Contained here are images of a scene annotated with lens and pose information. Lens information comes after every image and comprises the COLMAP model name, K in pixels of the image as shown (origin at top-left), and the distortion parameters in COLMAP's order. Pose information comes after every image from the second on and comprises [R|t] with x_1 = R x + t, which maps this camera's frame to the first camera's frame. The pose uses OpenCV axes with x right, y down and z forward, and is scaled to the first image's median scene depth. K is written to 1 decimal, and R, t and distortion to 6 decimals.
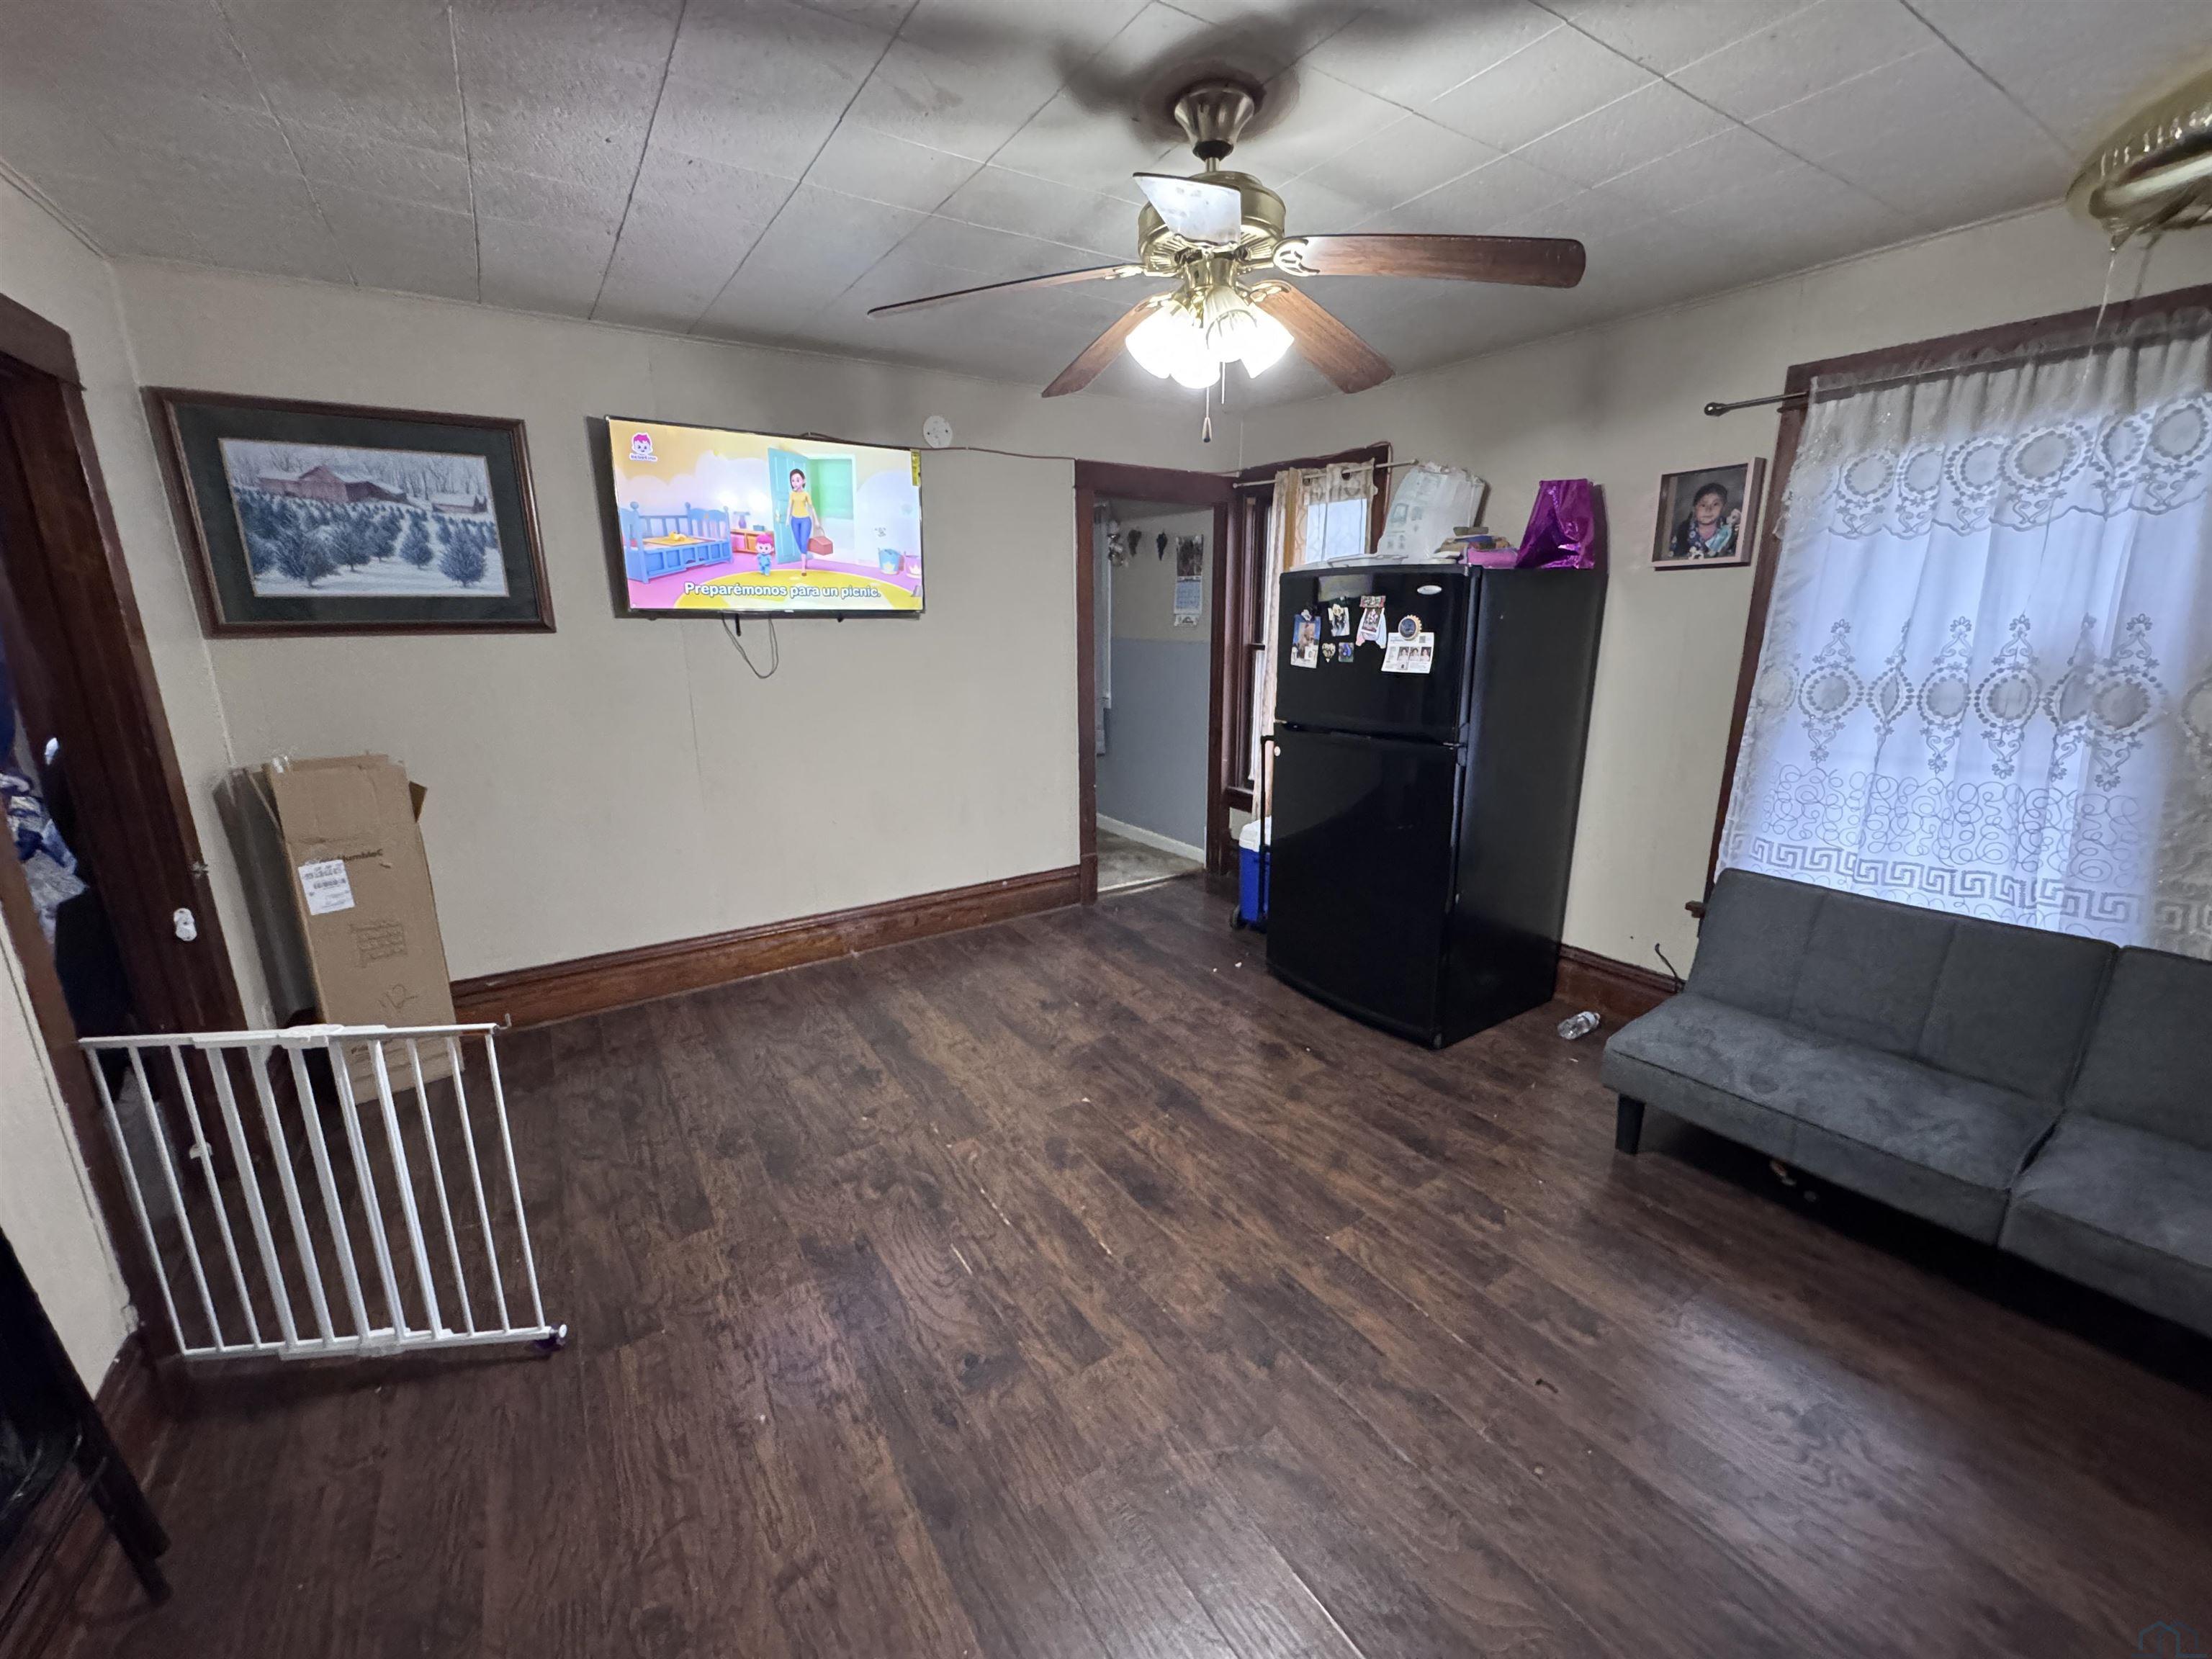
lens RADIAL K [[887.6, 0, 1106.0], [0, 887.6, 829.5], [0, 0, 1]] dist [-0.000504, 0.000095]
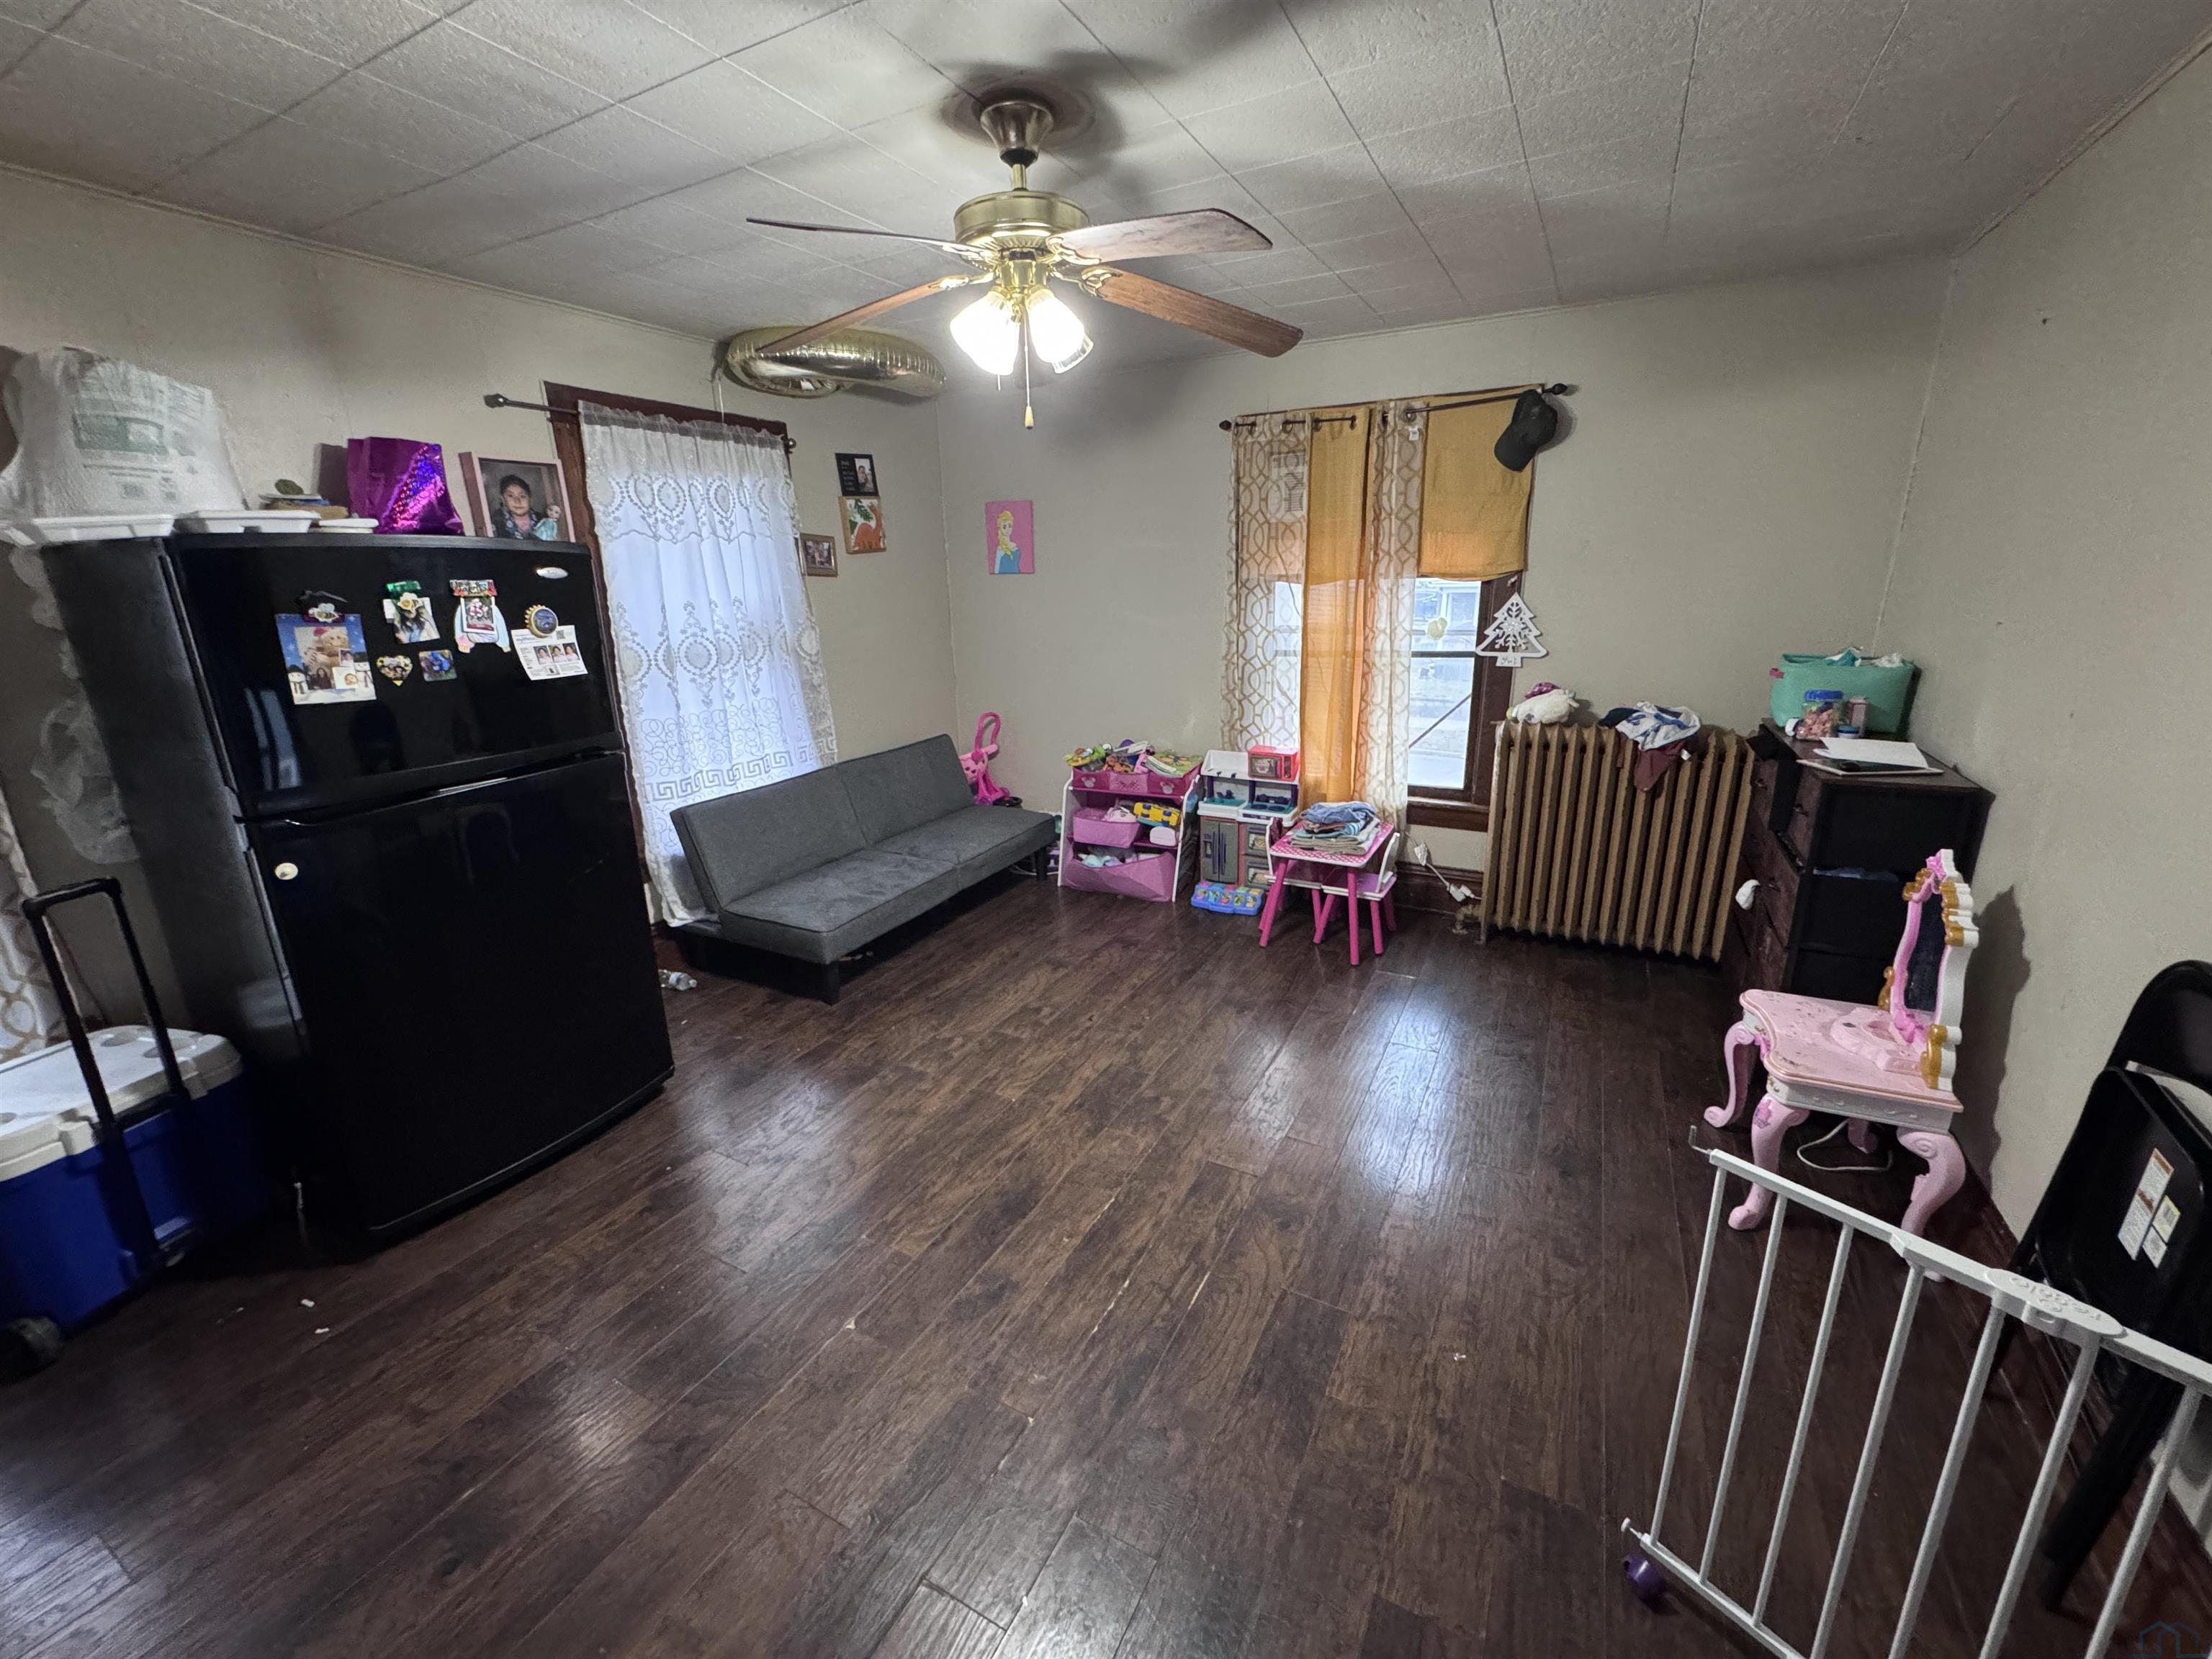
lens RADIAL K [[887.6, 0, 1106.0], [0, 887.6, 829.5], [0, 0, 1]] dist [-0.000504, 0.000095]
pose [[-0.480901, -0.221154, 0.848425, -0.641037], [0.236520, 0.899069, 0.368419, -0.248919], [-0.844270, 0.377843, -0.380056, 1.013437]]
